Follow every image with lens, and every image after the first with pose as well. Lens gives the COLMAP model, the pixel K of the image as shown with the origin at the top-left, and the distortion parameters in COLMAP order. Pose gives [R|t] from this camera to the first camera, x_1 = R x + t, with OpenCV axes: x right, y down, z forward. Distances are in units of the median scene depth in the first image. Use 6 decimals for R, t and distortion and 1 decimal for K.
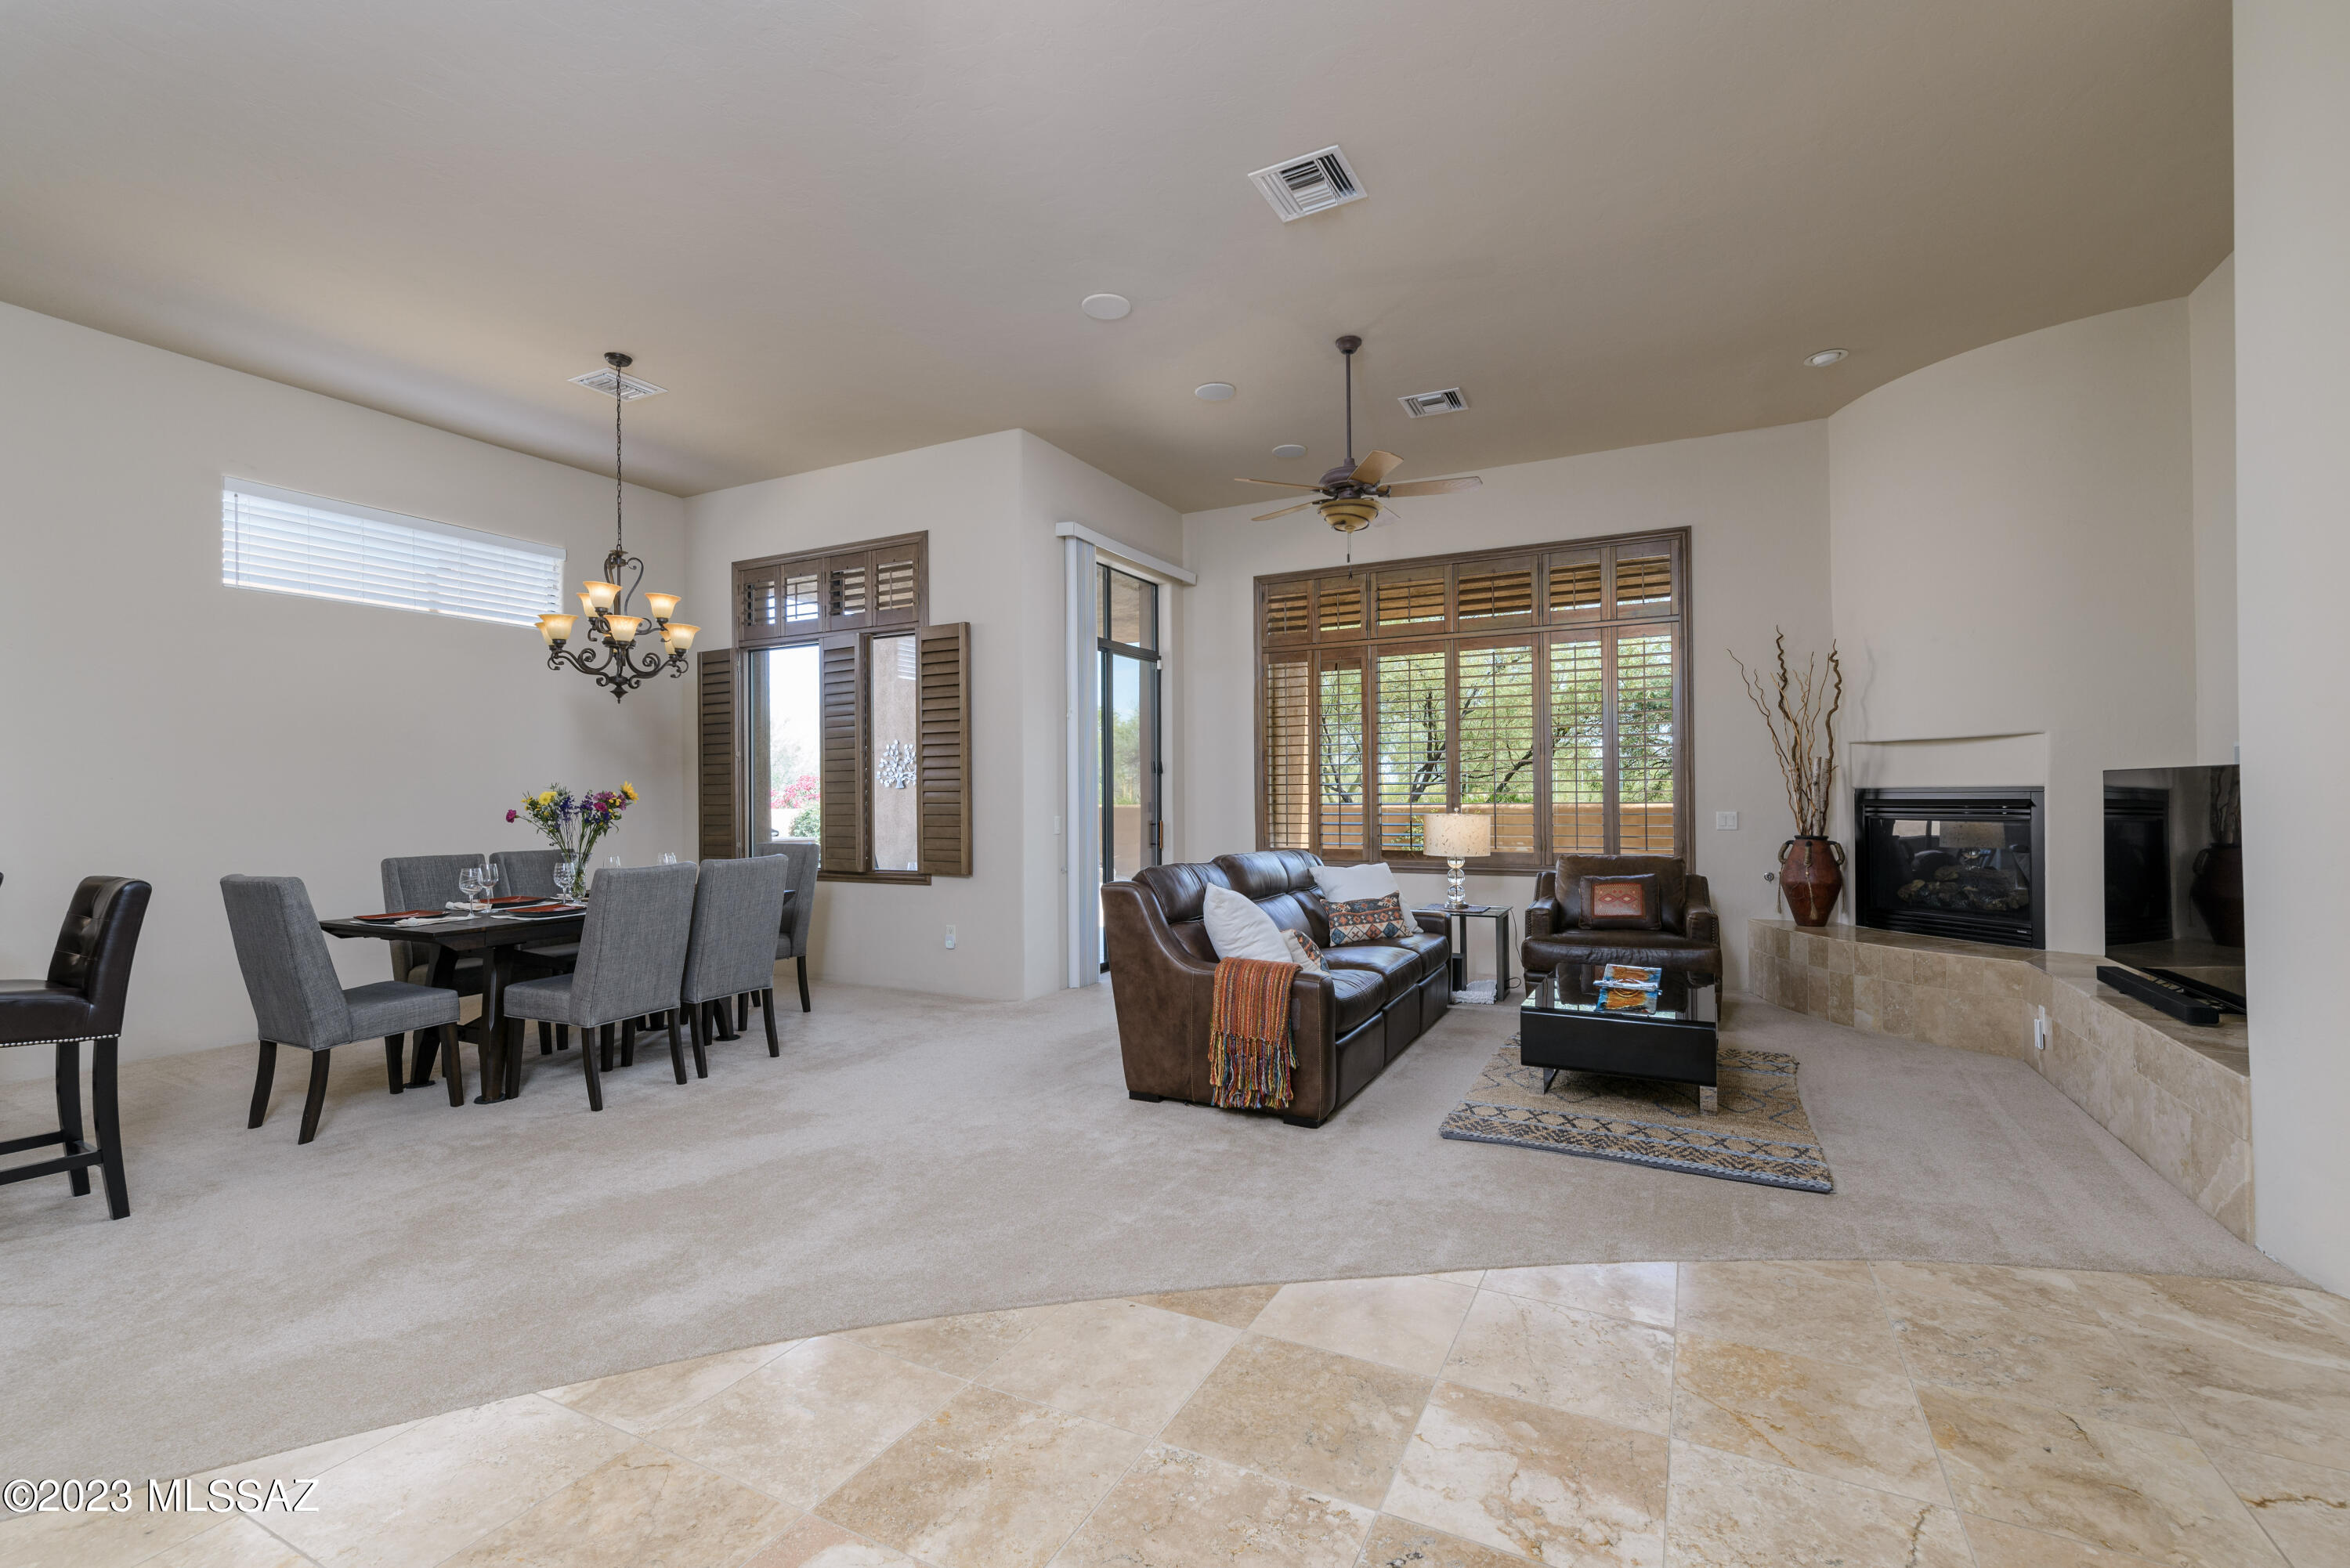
lens RADIAL K [[993.3, 0, 1180.3], [0, 993.3, 789.7], [0, 0, 1]] dist [-0.006027, -0.000026]
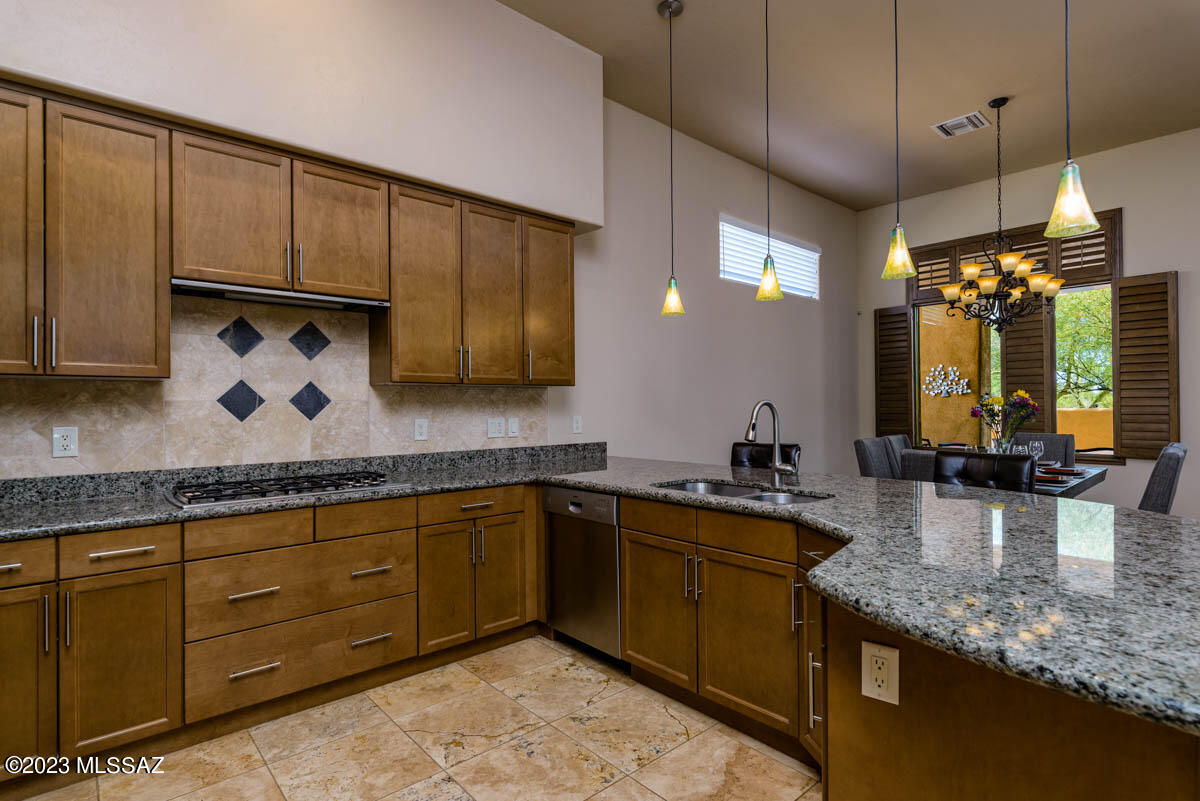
lens RADIAL K [[602.1, 0, 600.9], [0, 602.1, 401.5], [0, 0, 1]] dist [0.012954, -0.000529]
pose [[0.935277, -0.001476, -0.353914, -0.797777], [0.003585, 0.999980, 0.005302, 0.000796], [0.353899, -0.006227, 0.935263, -0.053449]]
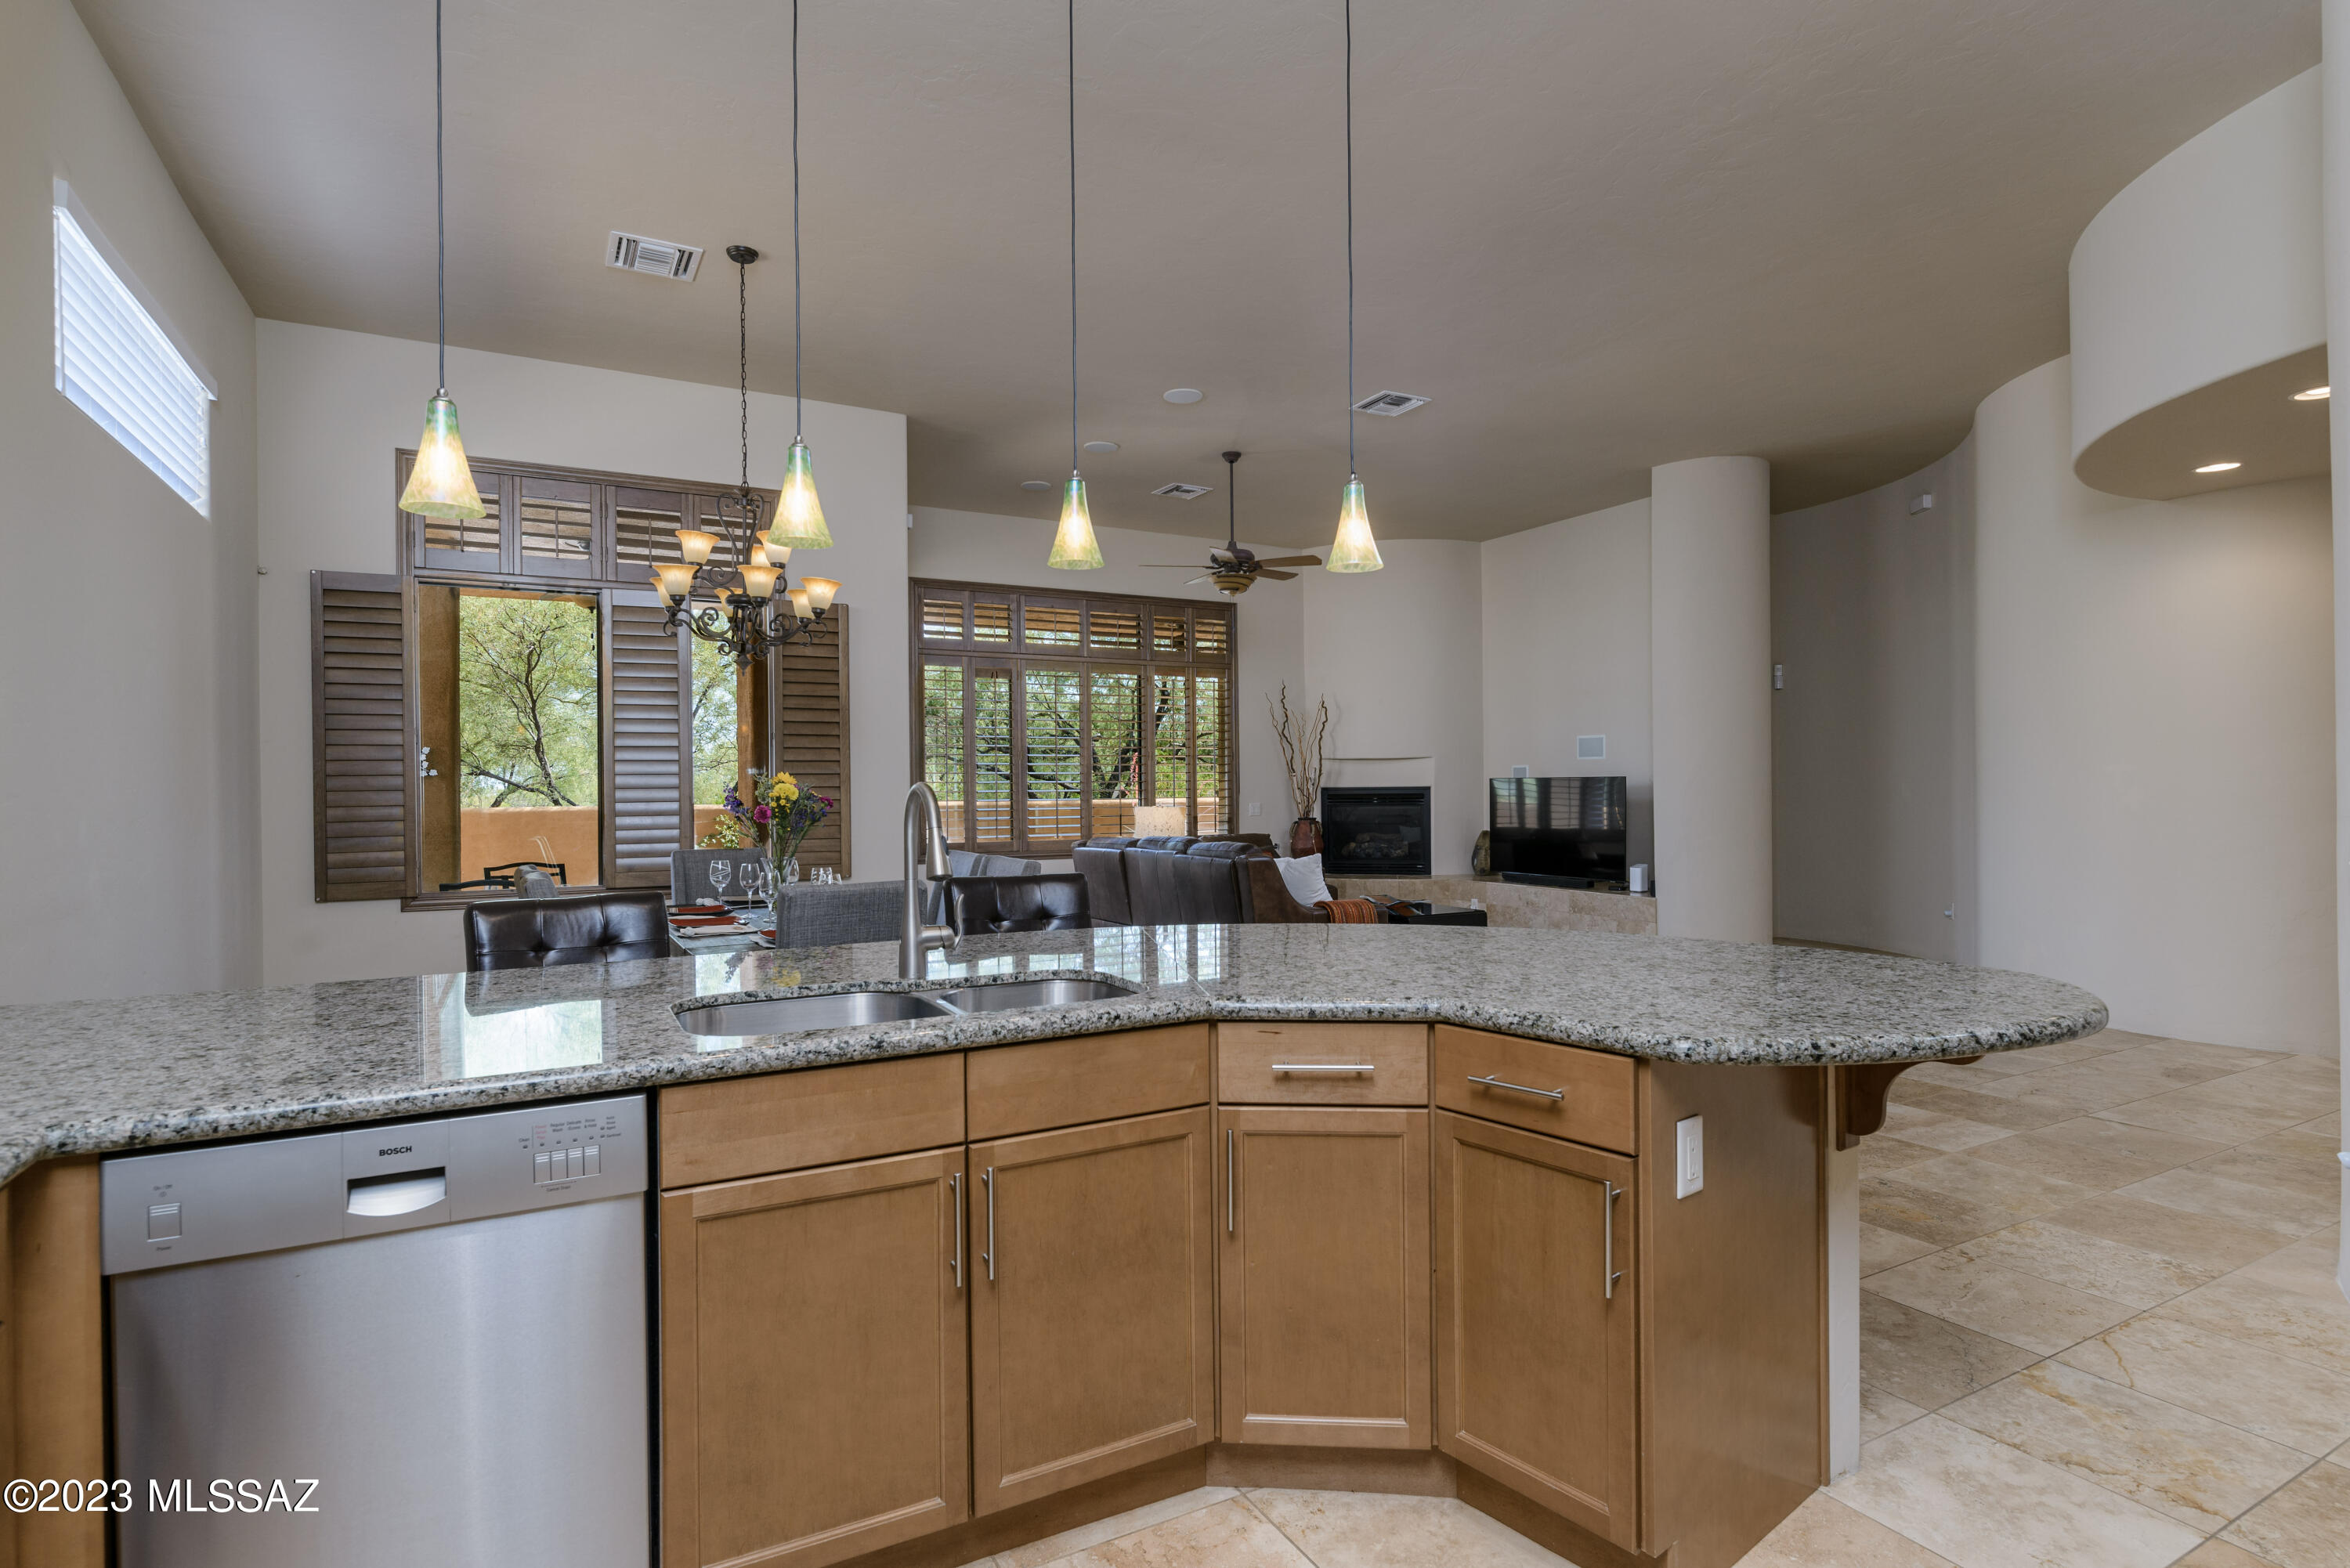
lens RADIAL K [[1178.9, 0, 1185.5], [0, 1178.9, 784.0], [0, 0, 1]] dist [0.012954, -0.000529]
pose [[0.552439, 0.006115, 0.833531, -1.171159], [-0.002432, 0.999981, -0.005724, 0.004850], [-0.833550, 0.001135, 0.552443, 0.156302]]
